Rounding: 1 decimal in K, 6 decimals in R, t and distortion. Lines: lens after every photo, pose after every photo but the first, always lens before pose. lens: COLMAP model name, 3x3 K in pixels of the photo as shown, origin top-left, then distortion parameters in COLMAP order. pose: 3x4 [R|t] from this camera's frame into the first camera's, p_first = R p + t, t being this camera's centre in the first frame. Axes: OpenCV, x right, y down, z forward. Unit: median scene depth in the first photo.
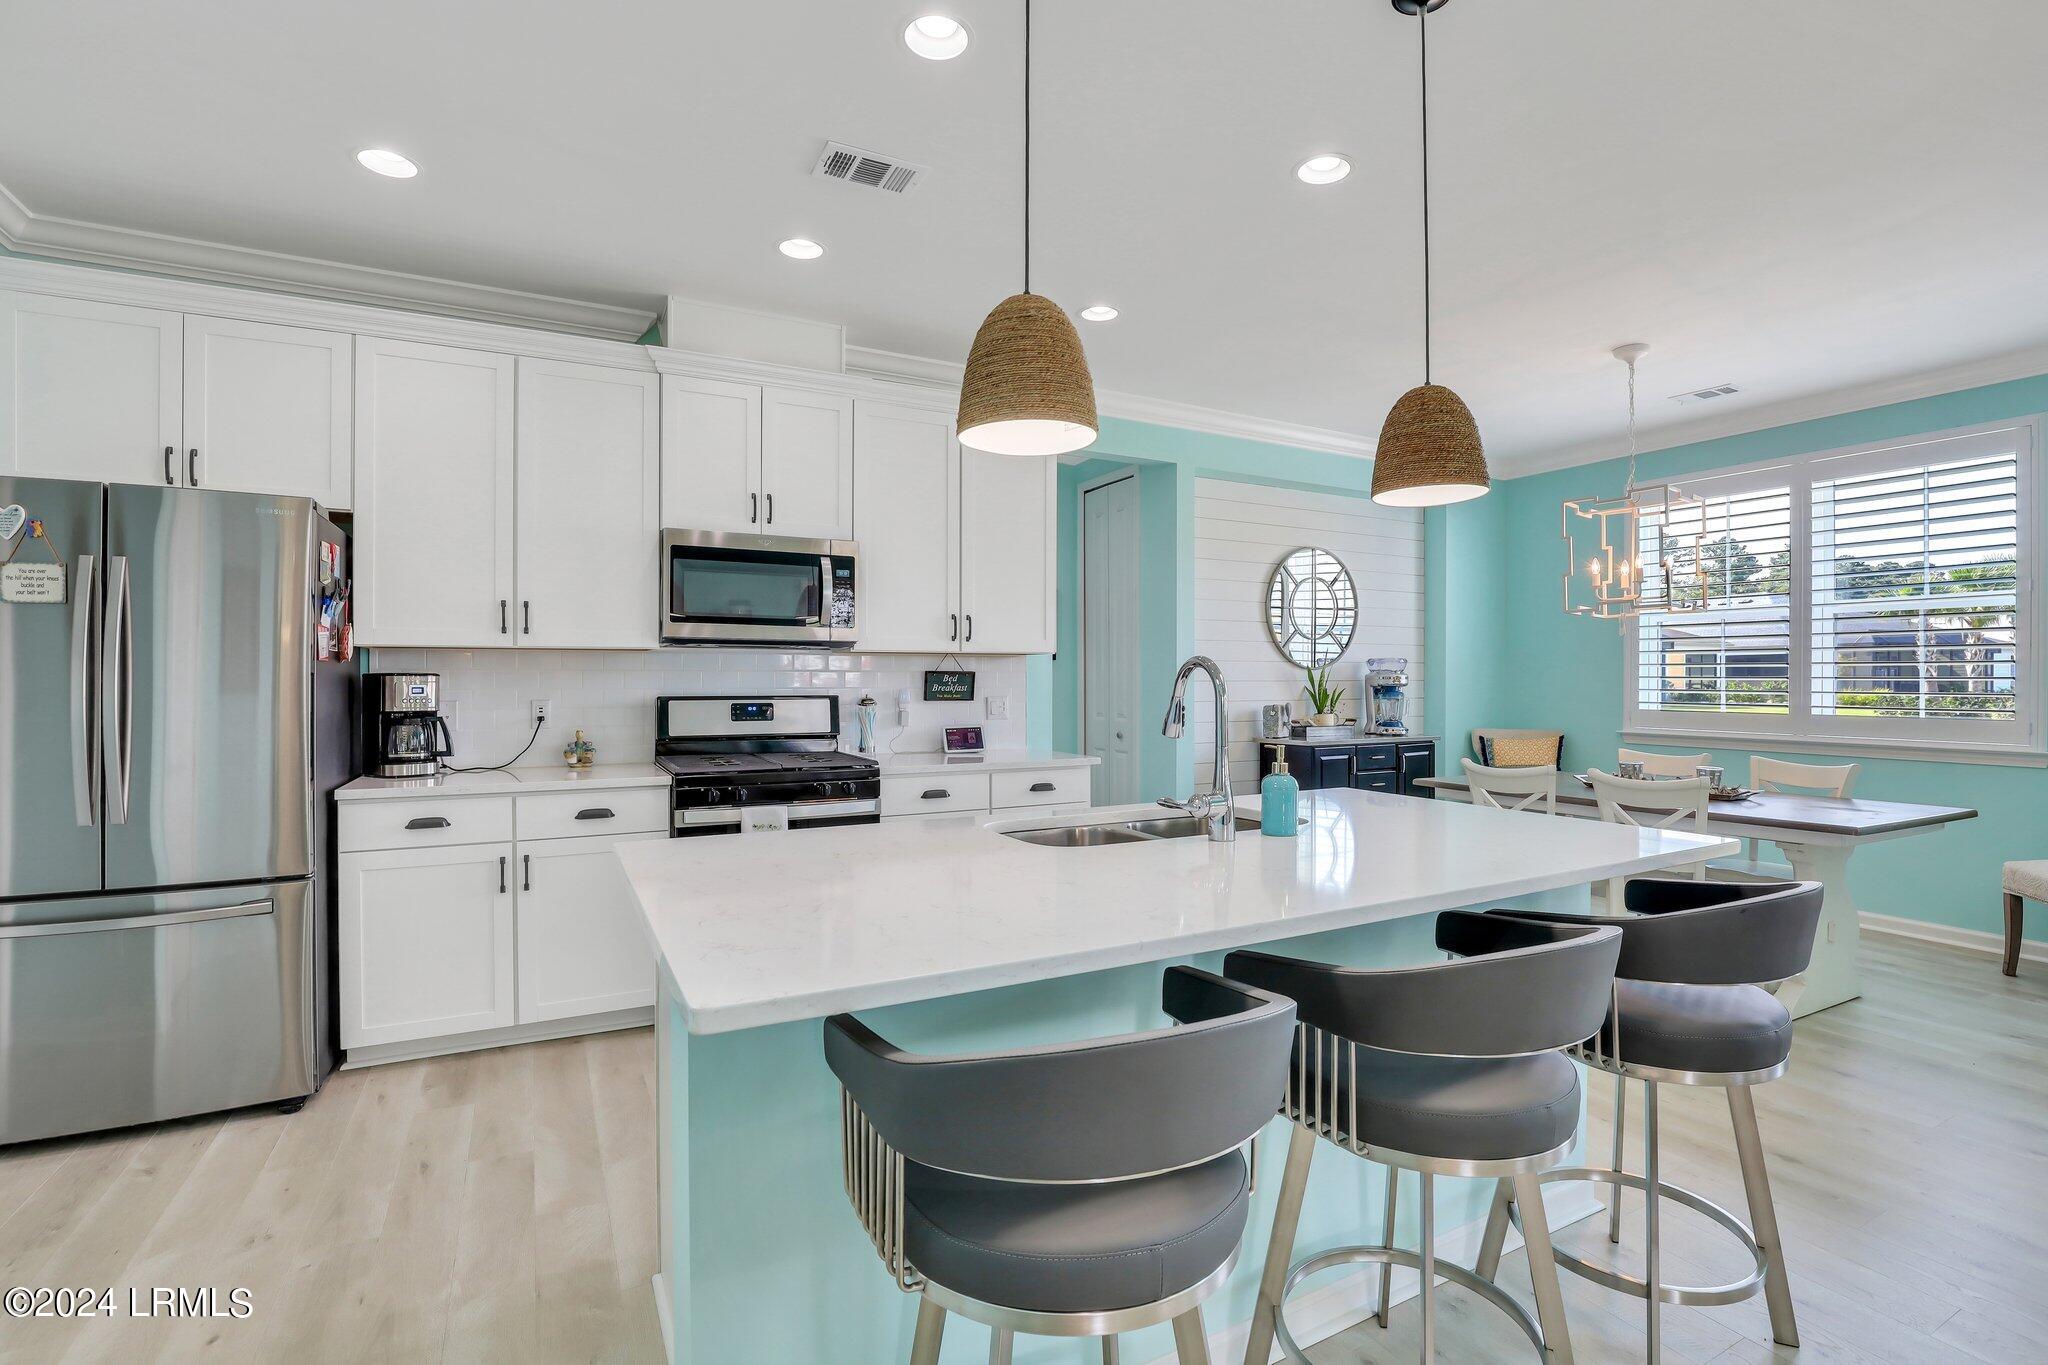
lens RADIAL K [[944.5, 0, 1033.3], [0, 944.5, 671.7], [0, 0, 1]] dist [-0.034358, 0.005258]
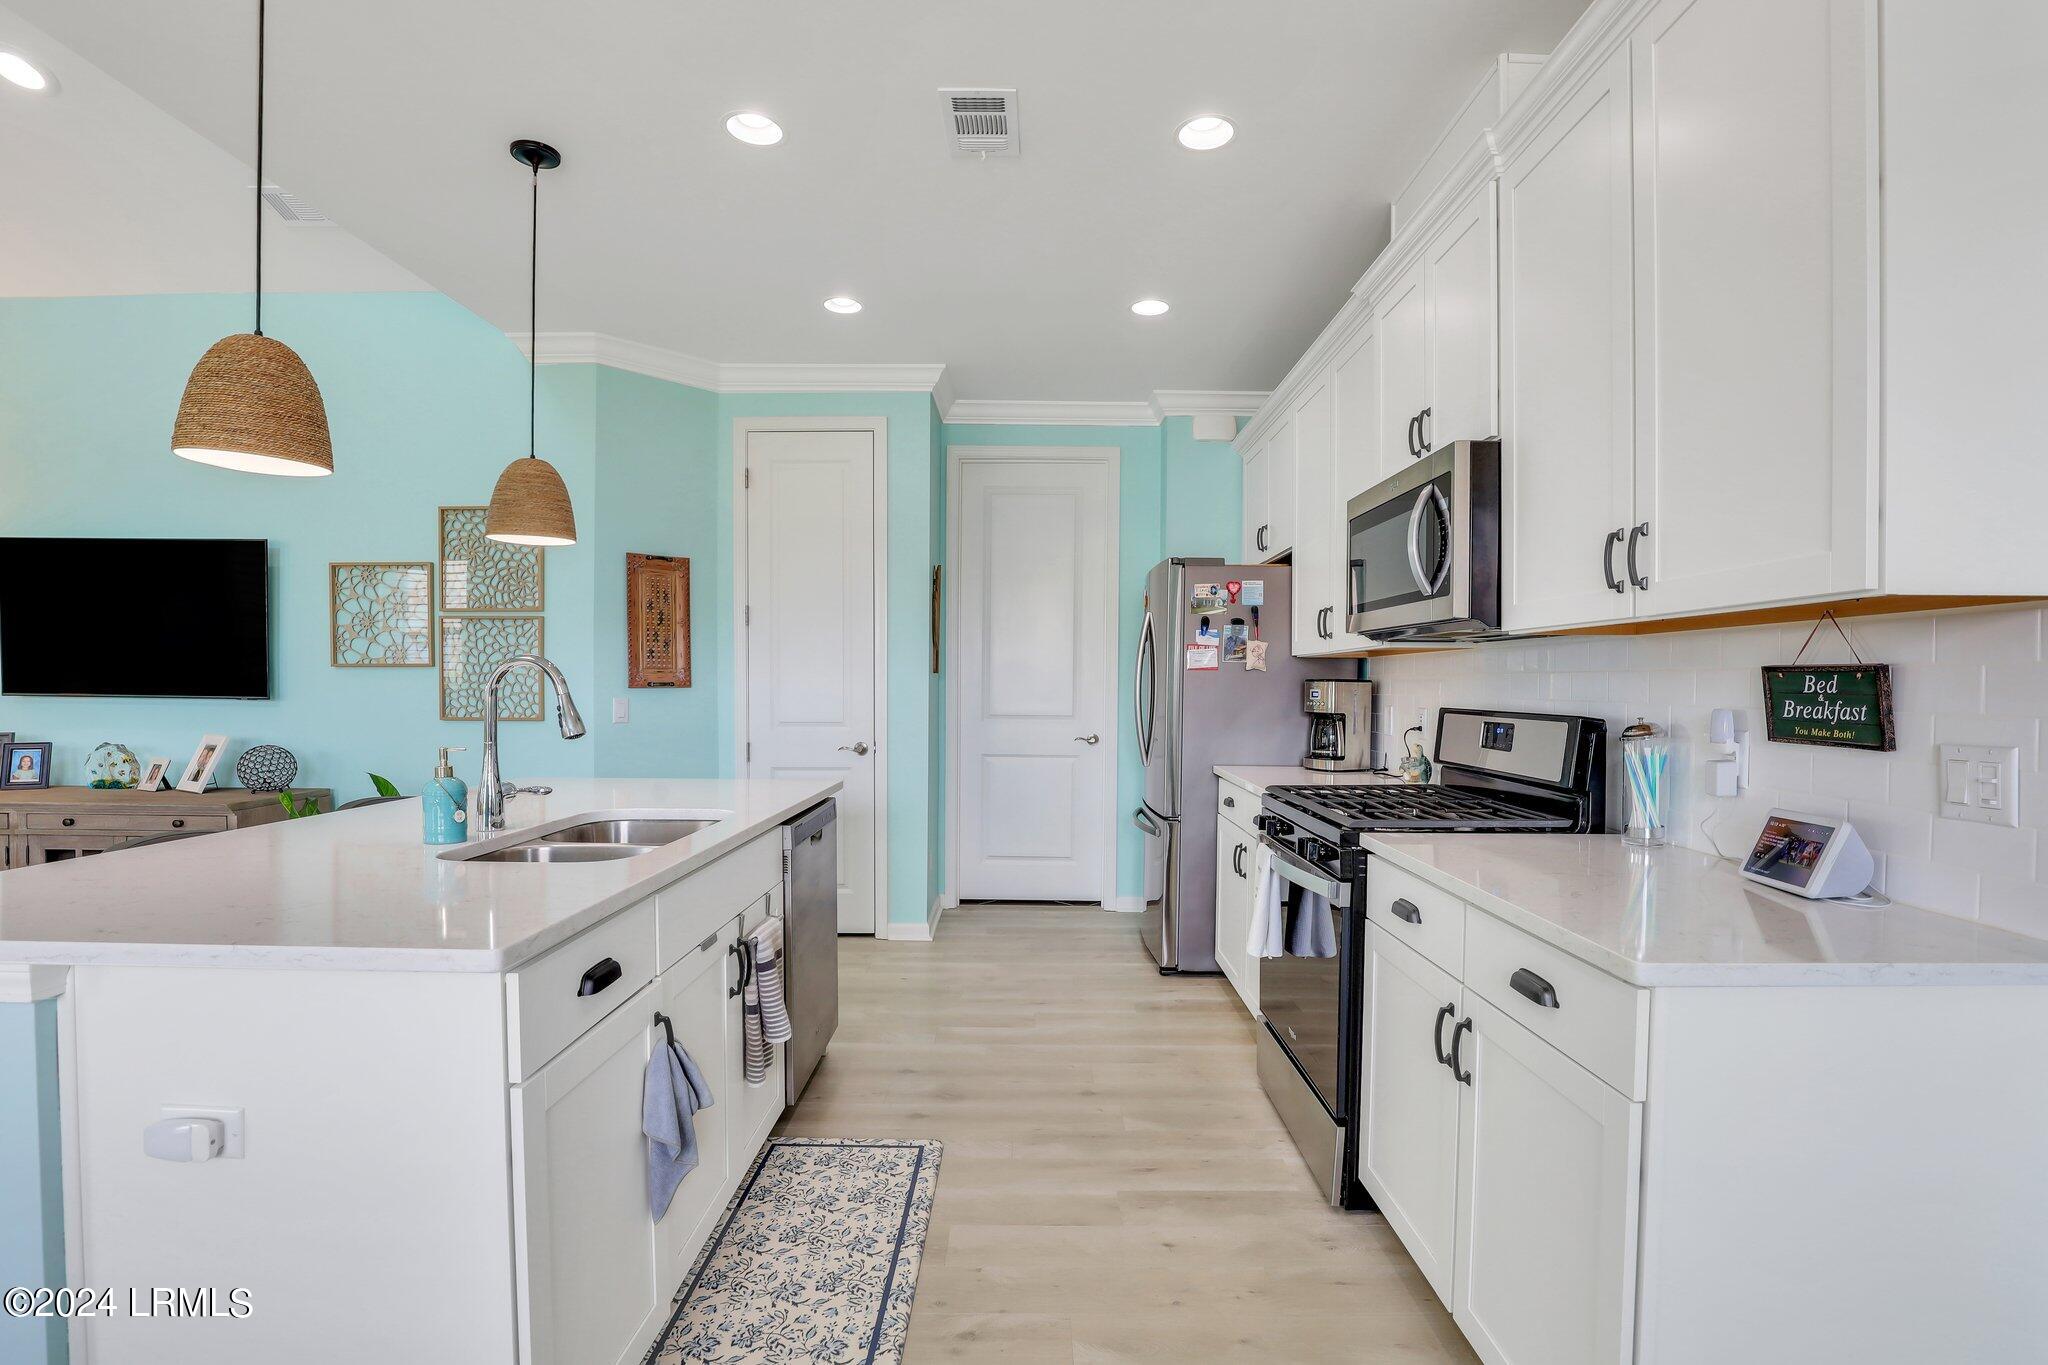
lens RADIAL K [[944.5, 0, 1038.7], [0, 944.5, 698.2], [0, 0, 1]] dist [-0.034358, 0.005258]
pose [[-0.465514, 0.009357, -0.884991, 0.374773], [-0.001927, 0.999931, 0.011586, 0.008683], [0.885038, 0.007099, -0.465464, 0.908139]]
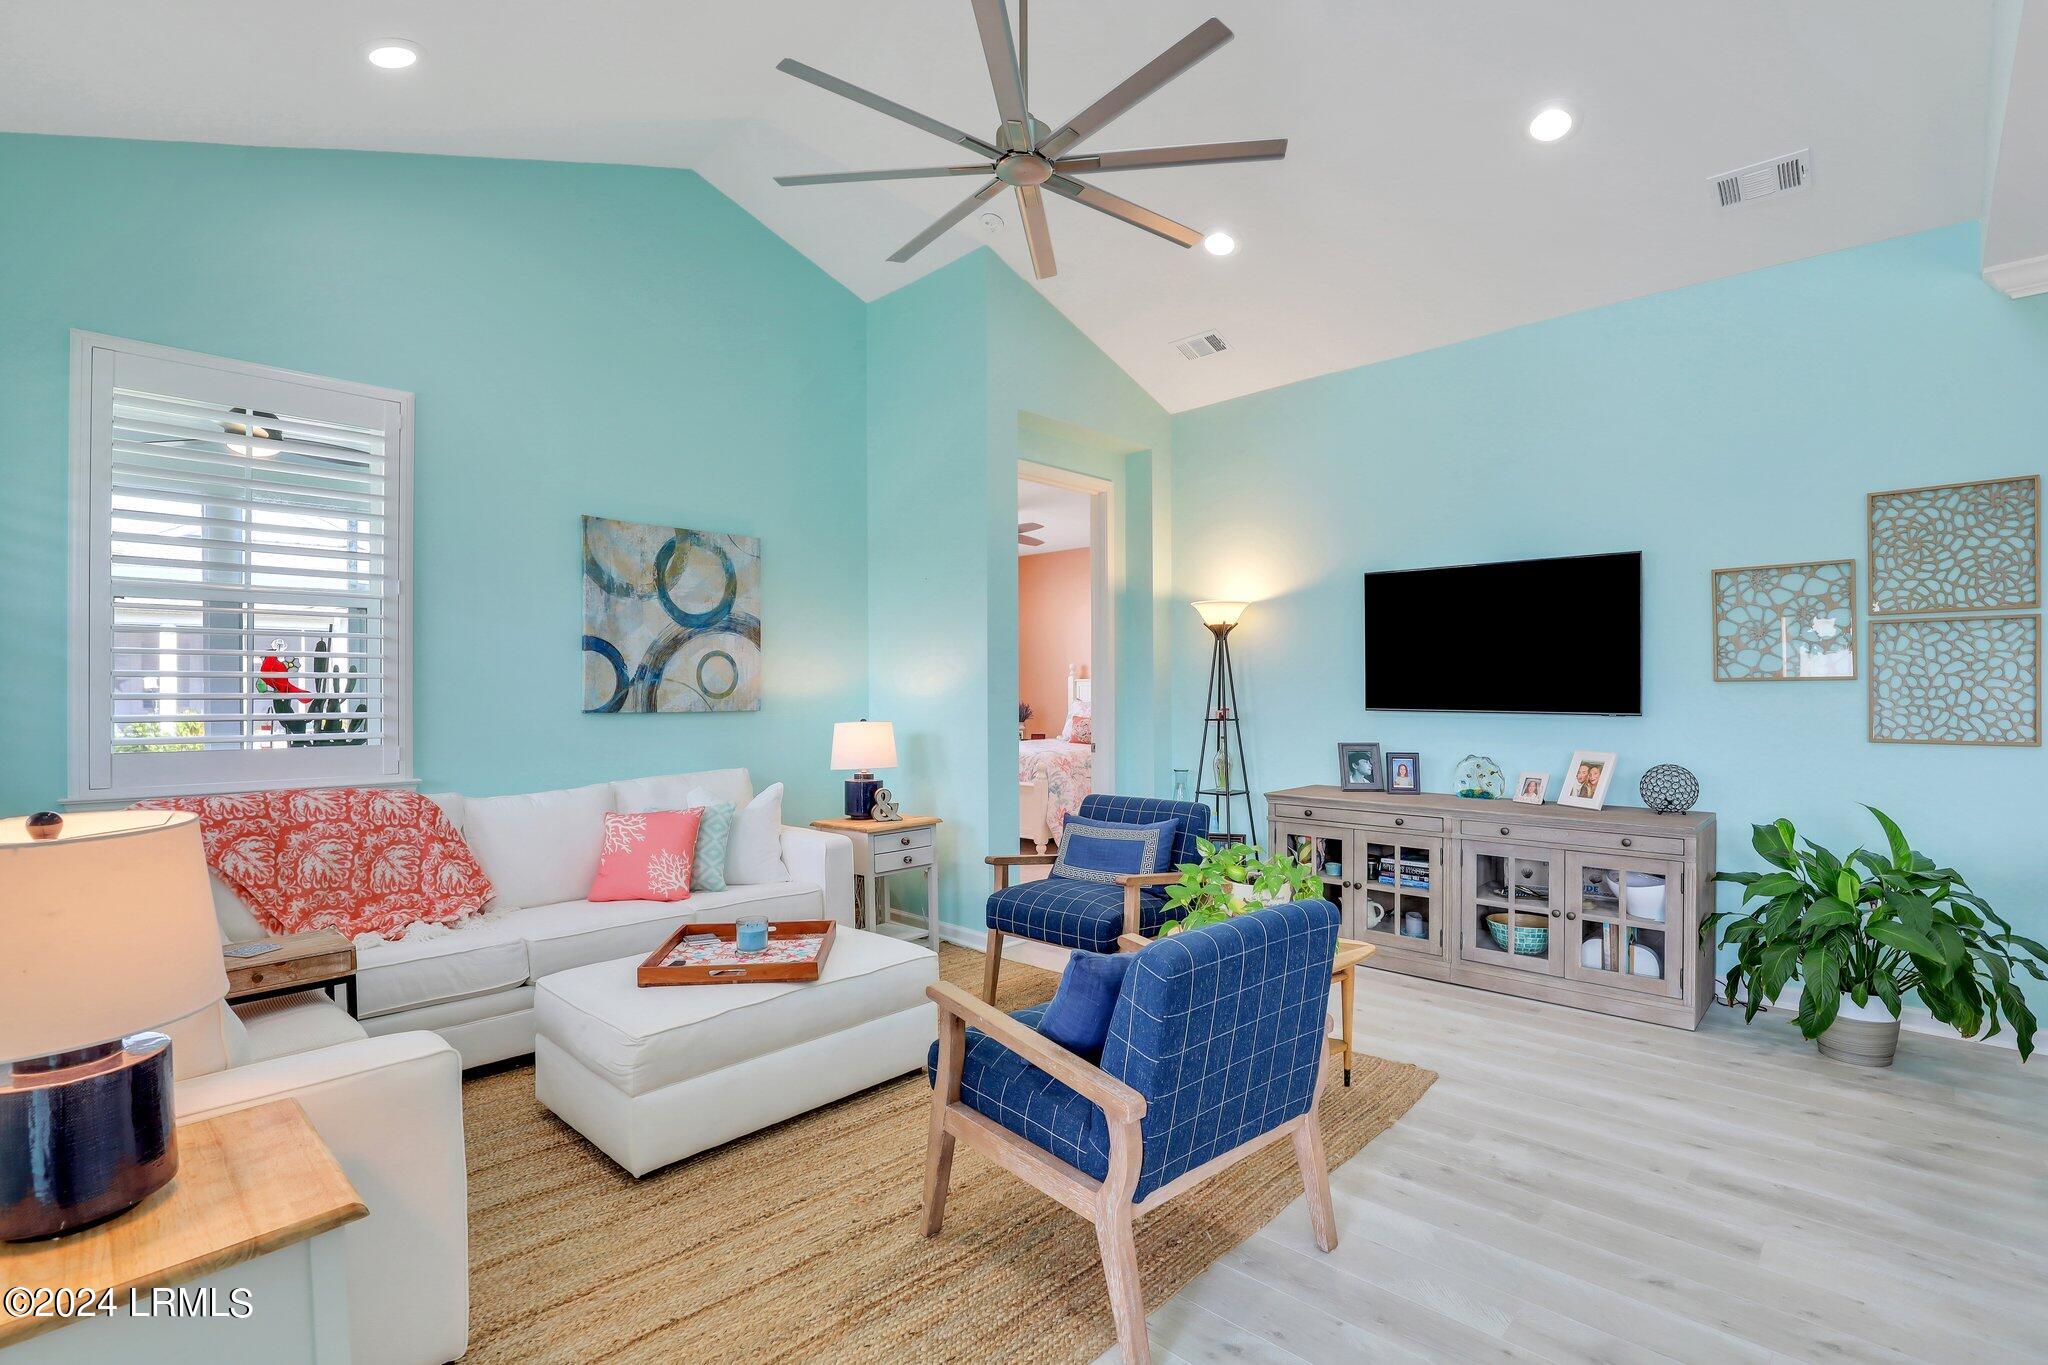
lens RADIAL K [[944.5, 0, 1033.7], [0, 944.5, 692.2], [0, 0, 1]] dist [-0.034358, 0.005258]
pose [[-0.949599, 0.001279, -0.313466, 0.755955], [0.002739, 0.999987, -0.004217, 0.001210], [0.313456, -0.004863, -0.949590, 0.468294]]
